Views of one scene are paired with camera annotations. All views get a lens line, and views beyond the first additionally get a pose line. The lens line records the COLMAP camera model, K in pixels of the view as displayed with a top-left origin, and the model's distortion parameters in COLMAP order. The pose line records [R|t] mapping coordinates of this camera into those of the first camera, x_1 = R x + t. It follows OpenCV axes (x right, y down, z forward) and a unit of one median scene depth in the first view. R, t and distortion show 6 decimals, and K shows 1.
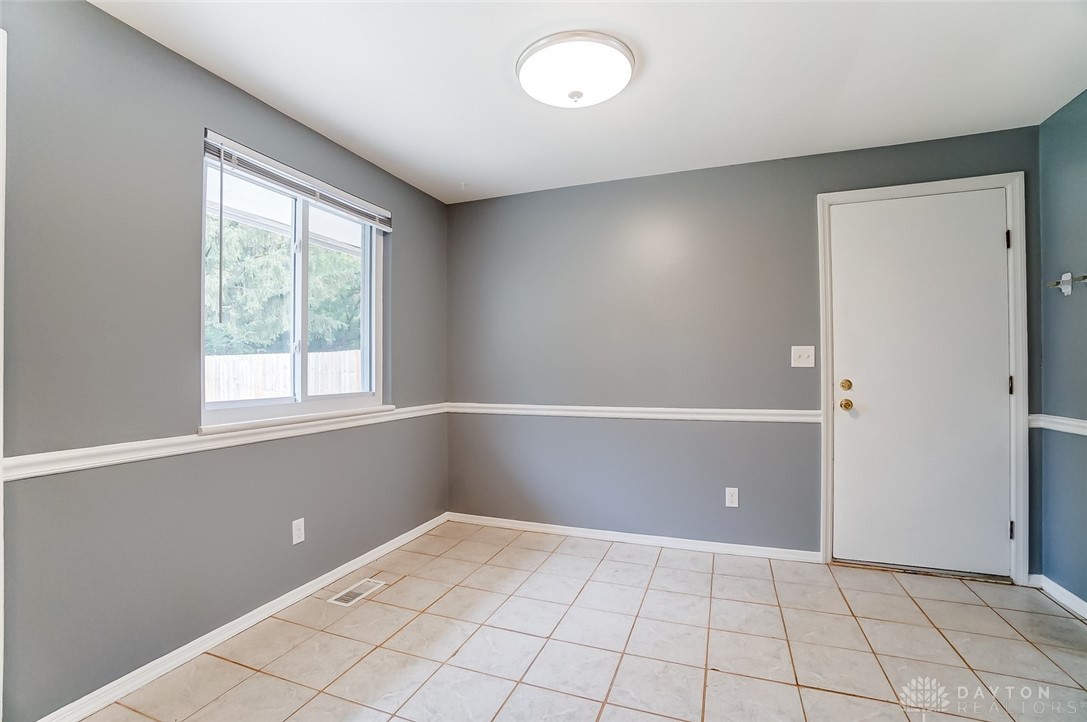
lens RADIAL K [[493.1, 0, 524.4], [0, 493.1, 362.1], [0, 0, 1]] dist [-0.069034, 0.026060]
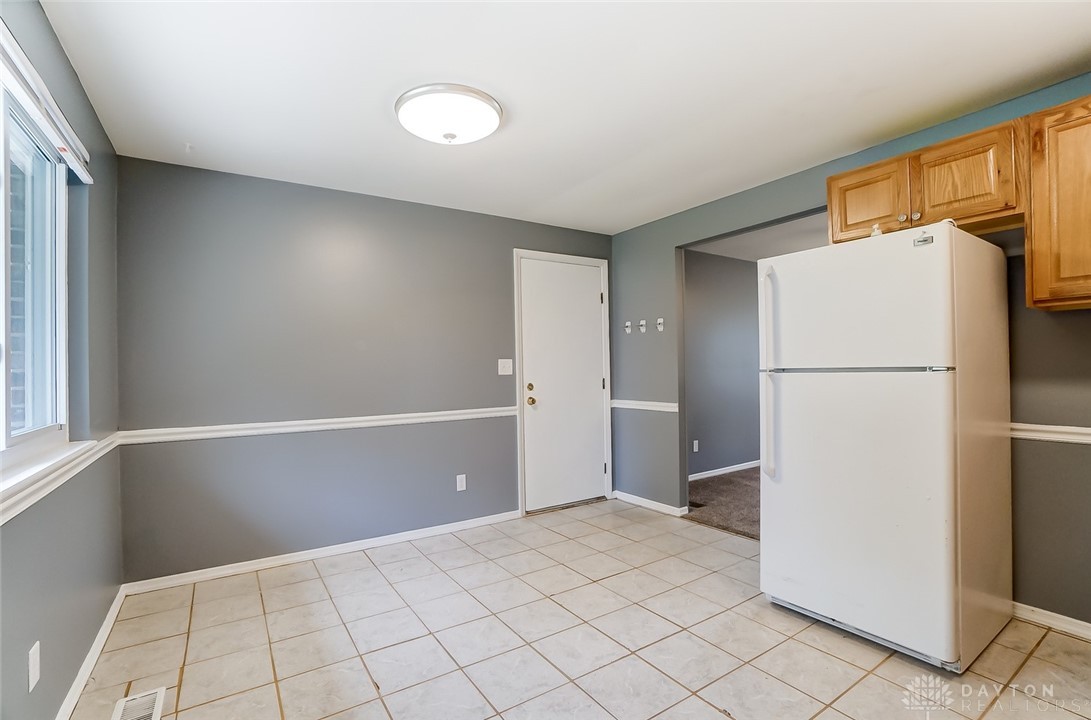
lens RADIAL K [[489.3, 0, 545.2], [0, 489.3, 366.1], [0, 0, 1]] dist [-0.025062, 0.000486]
pose [[0.591395, -0.003709, 0.806374, -0.465026], [0.005489, 0.999985, 0.000574, -0.014810], [-0.806364, 0.004087, 0.591406, 0.109757]]
